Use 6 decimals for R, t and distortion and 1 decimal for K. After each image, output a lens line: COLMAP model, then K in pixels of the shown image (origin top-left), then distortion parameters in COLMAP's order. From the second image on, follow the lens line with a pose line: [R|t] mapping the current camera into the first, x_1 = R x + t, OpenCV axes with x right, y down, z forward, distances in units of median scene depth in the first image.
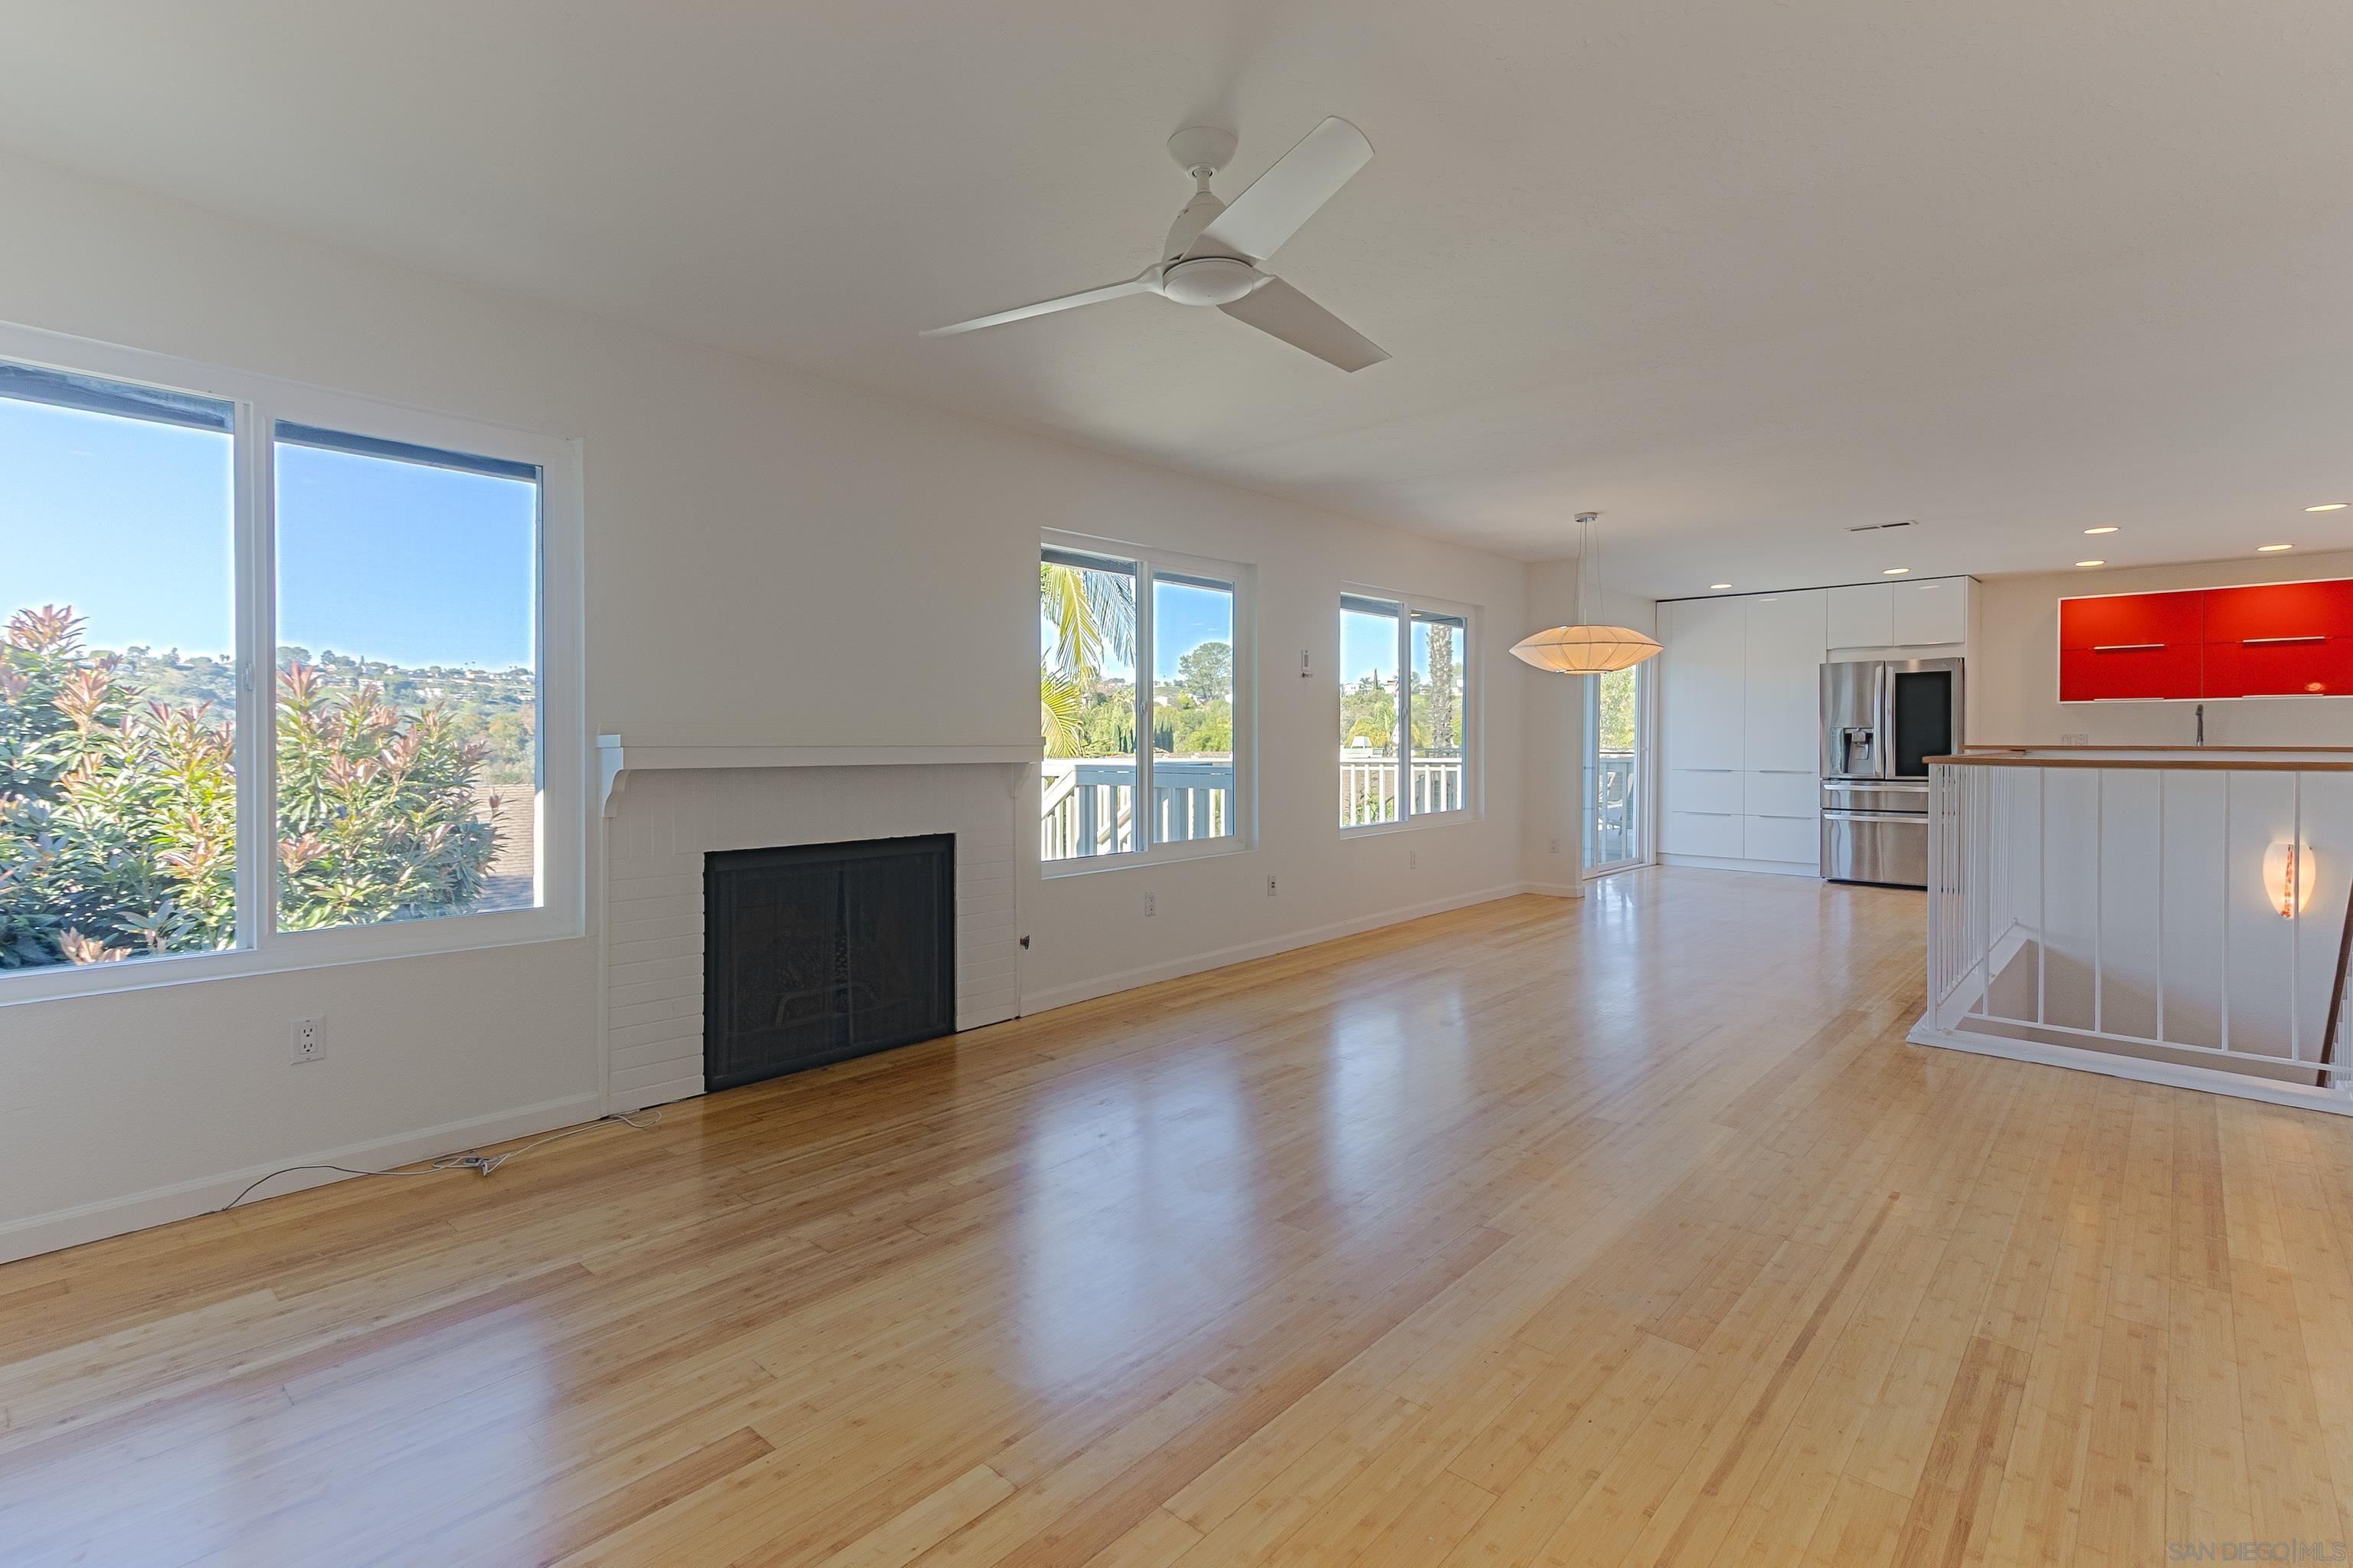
lens RADIAL K [[1097.4, 0, 1151.6], [0, 1097.4, 737.9], [0, 0, 1]] dist [0.019415, 0.001265]
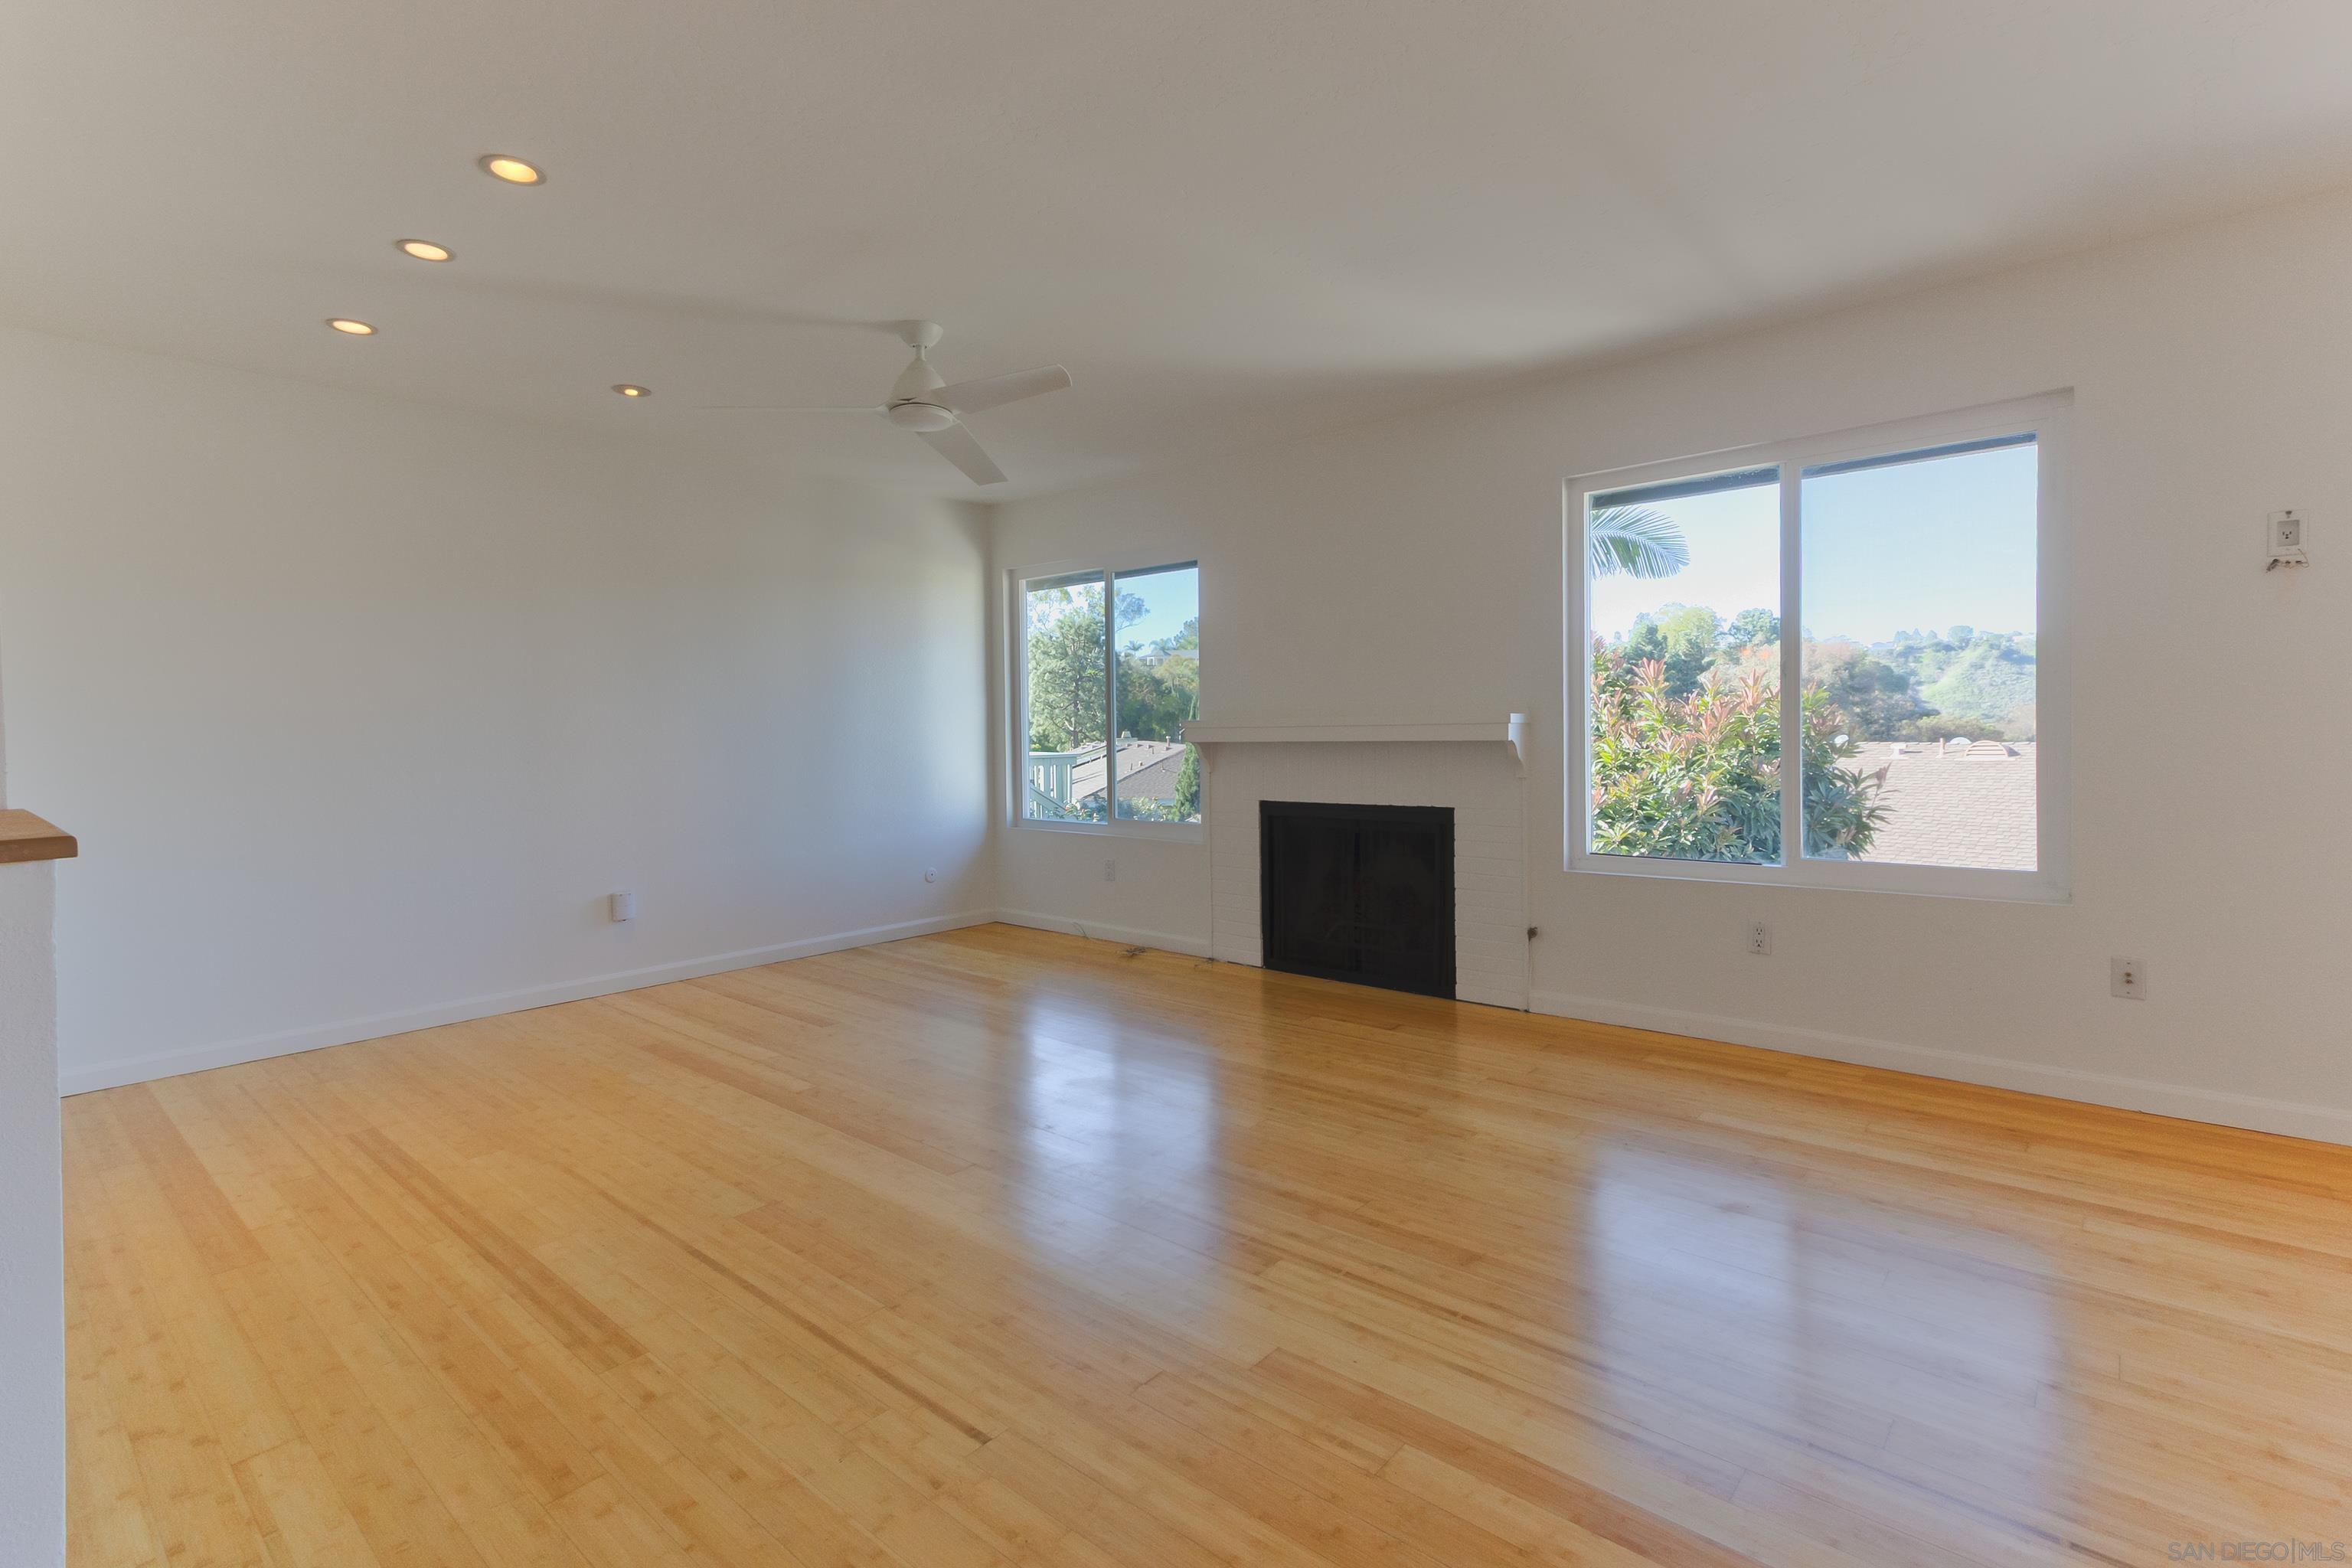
lens RADIAL K [[1083.9, 0, 1197.5], [0, 1083.9, 747.7], [0, 0, 1]] dist [0.024920, -0.000664]
pose [[0.038450, 0.019239, -0.999075, 0.572354], [0.019899, 0.999602, 0.020015, 0.002875], [0.999062, -0.020650, 0.038052, 0.490969]]
